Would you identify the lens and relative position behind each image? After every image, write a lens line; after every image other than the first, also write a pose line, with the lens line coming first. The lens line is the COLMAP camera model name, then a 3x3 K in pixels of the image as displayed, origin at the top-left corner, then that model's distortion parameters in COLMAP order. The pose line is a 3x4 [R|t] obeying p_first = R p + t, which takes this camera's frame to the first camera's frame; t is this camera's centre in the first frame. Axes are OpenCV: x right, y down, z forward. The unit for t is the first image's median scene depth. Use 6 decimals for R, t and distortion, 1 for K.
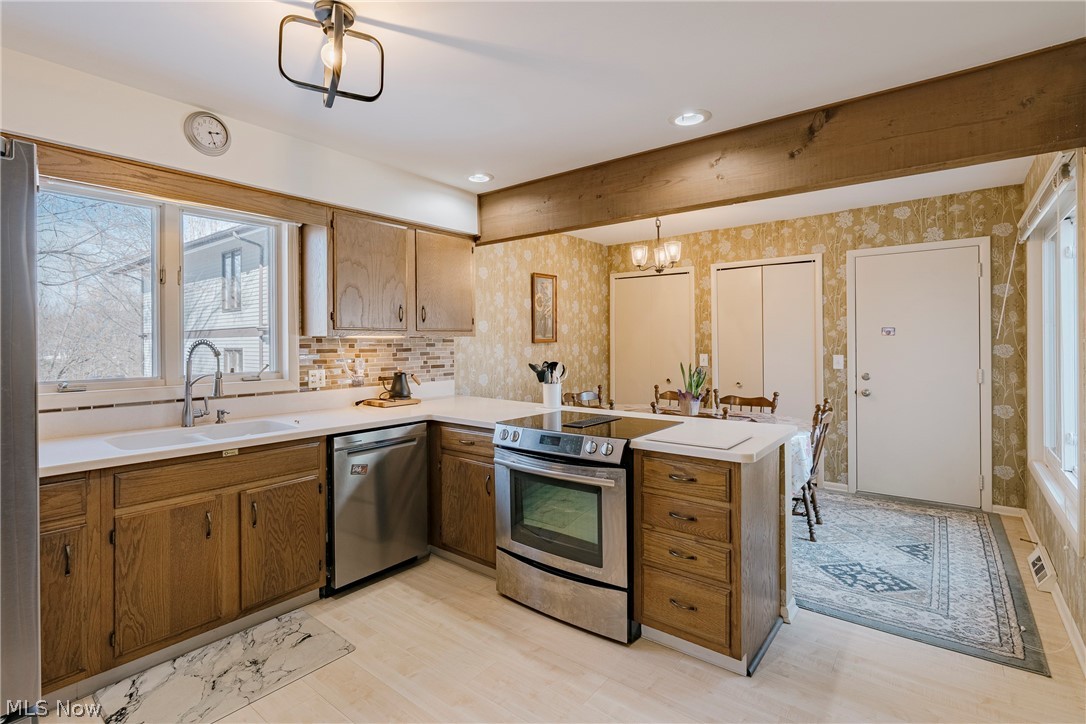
lens RADIAL K [[505.1, 0, 523.9], [0, 505.1, 342.0], [0, 0, 1]] dist [-0.009623, 0.002816]
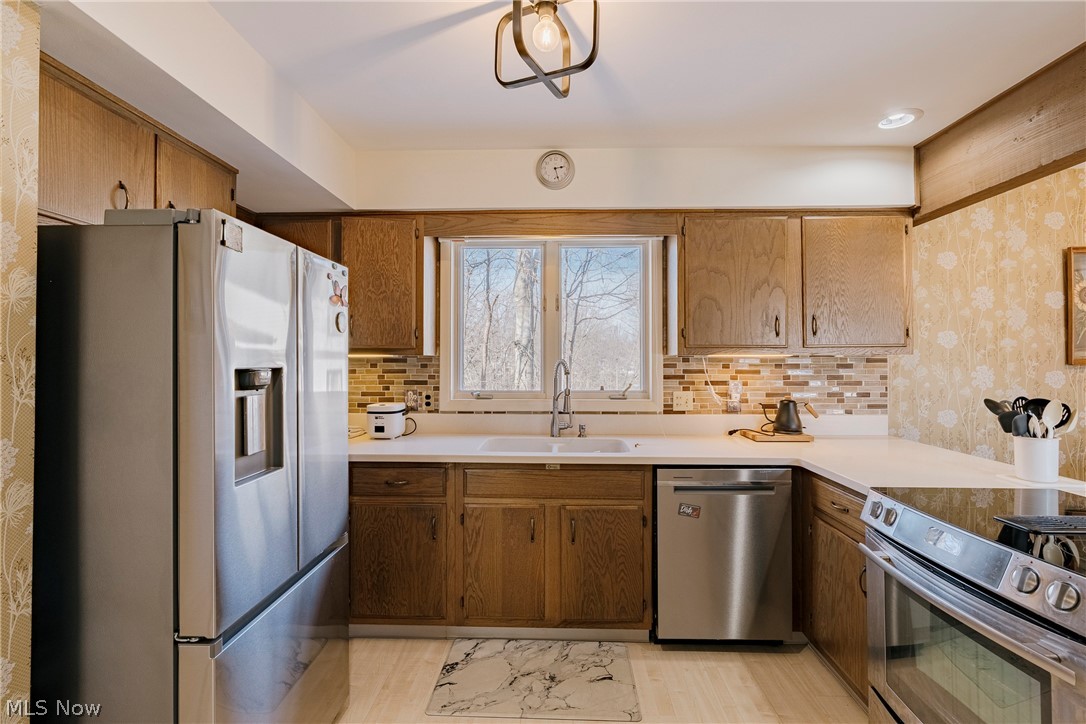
lens RADIAL K [[505.1, 0, 548.0], [0, 505.1, 358.4], [0, 0, 1]] dist [-0.009623, 0.002816]
pose [[0.617156, -0.000370, -0.786841, 0.134573], [-0.003960, 0.999986, -0.003576, -0.001133], [0.786831, 0.005323, 0.617146, 0.191271]]
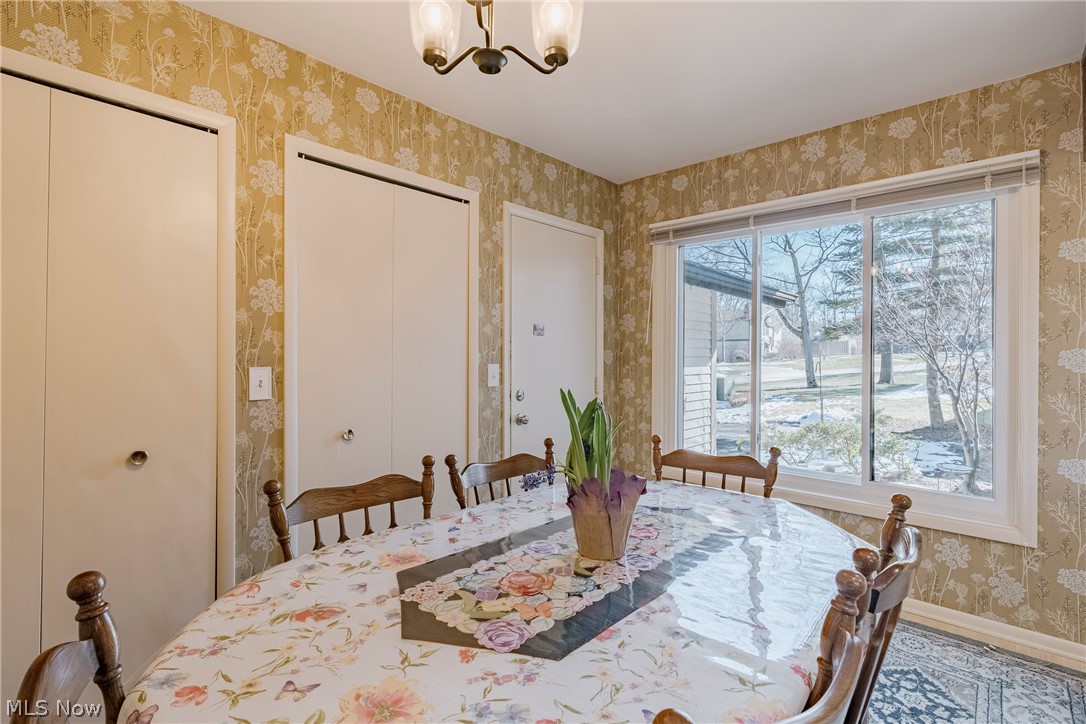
lens RADIAL K [[517.3, 0, 538.0], [0, 517.3, 358.5], [0, 0, 1]] dist [-0.005845, 0.001170]
pose [[0.064476, -0.000146, 0.997919, -0.013742], [-0.008165, 0.999966, 0.000673, 0.021373], [-0.997886, -0.008191, 0.064473, 1.065853]]
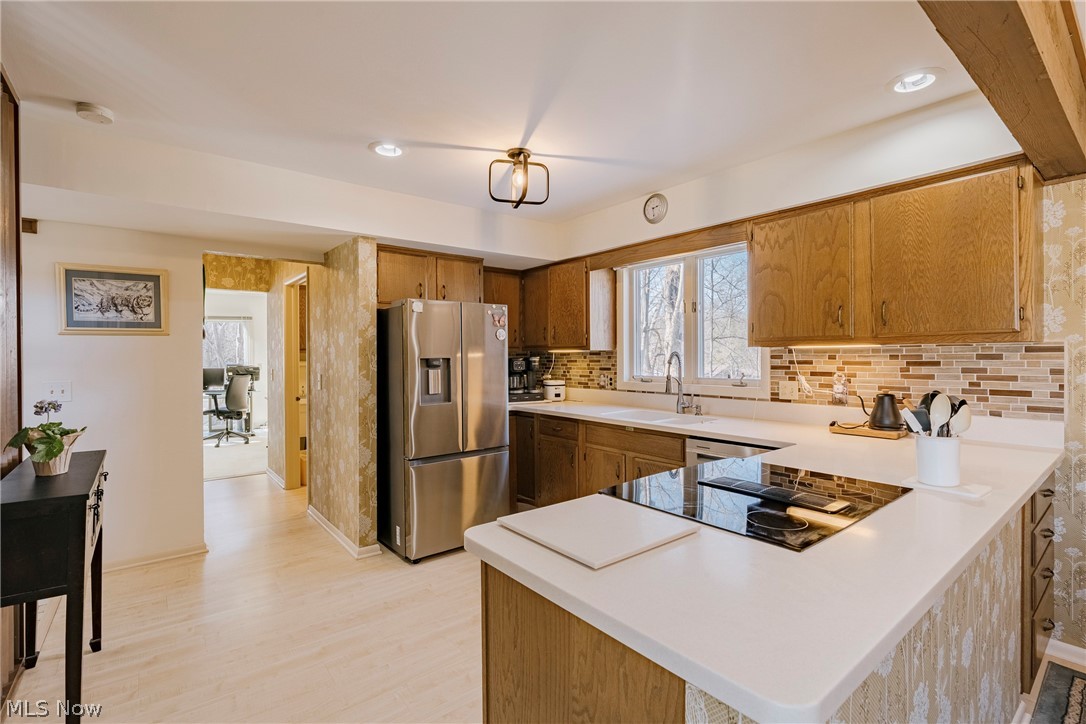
lens RADIAL K [[505.1, 0, 560.2], [0, 505.1, 357.5], [0, 0, 1]] dist [-0.009623, 0.002816]
pose [[-0.191876, 0.008955, -0.981378, 0.517113], [0.006077, 0.999950, 0.007936, -0.001142], [0.981400, -0.004441, -0.191921, 0.615802]]
